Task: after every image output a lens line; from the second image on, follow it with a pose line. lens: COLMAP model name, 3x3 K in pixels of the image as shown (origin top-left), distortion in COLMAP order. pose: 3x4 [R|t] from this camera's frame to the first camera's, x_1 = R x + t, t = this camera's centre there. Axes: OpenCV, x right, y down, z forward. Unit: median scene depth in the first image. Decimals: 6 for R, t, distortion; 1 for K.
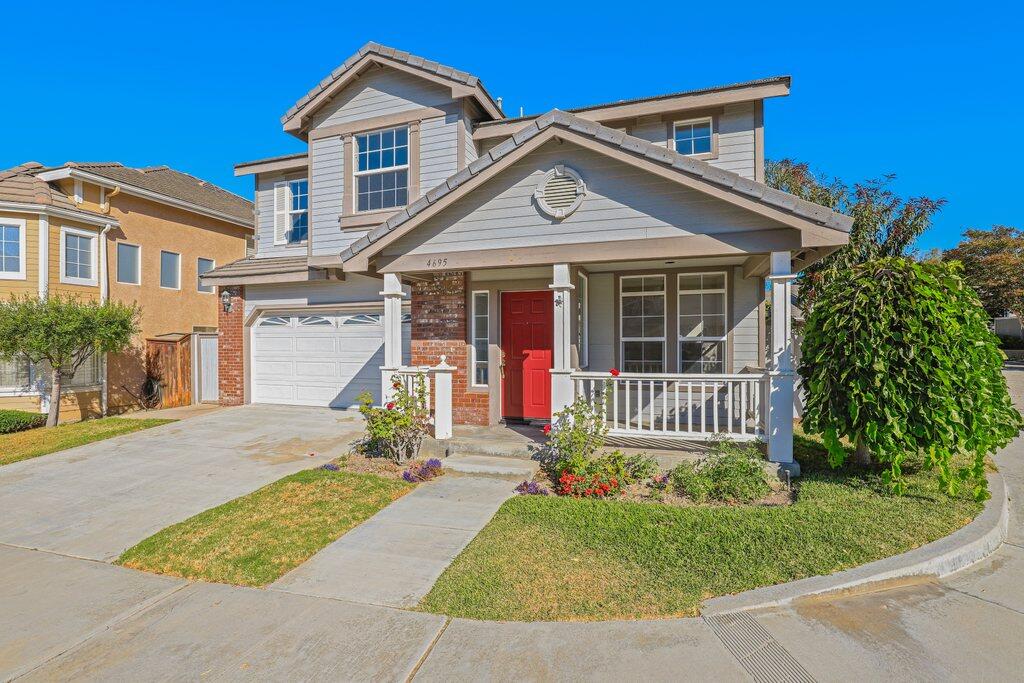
lens RADIAL K [[475.4, 0, 522.1], [0, 475.4, 346.0], [0, 0, 1]] dist [-0.020466, 0.004062]
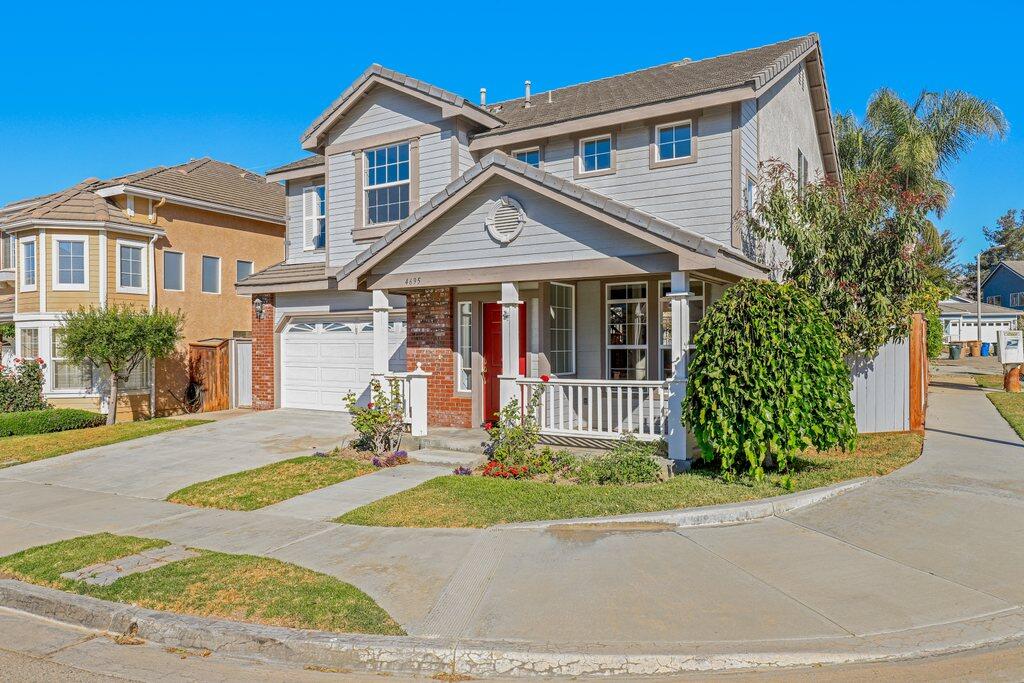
lens RADIAL K [[664.4, 0, 514.0], [0, 664.4, 344.9], [0, 0, 1]] dist [0.044953, -0.001251]
pose [[0.973938, -0.000112, -0.226814, 0.302925], [-0.000948, 0.999989, -0.004561, -0.010860], [0.226812, 0.004657, 0.973927, -0.361873]]
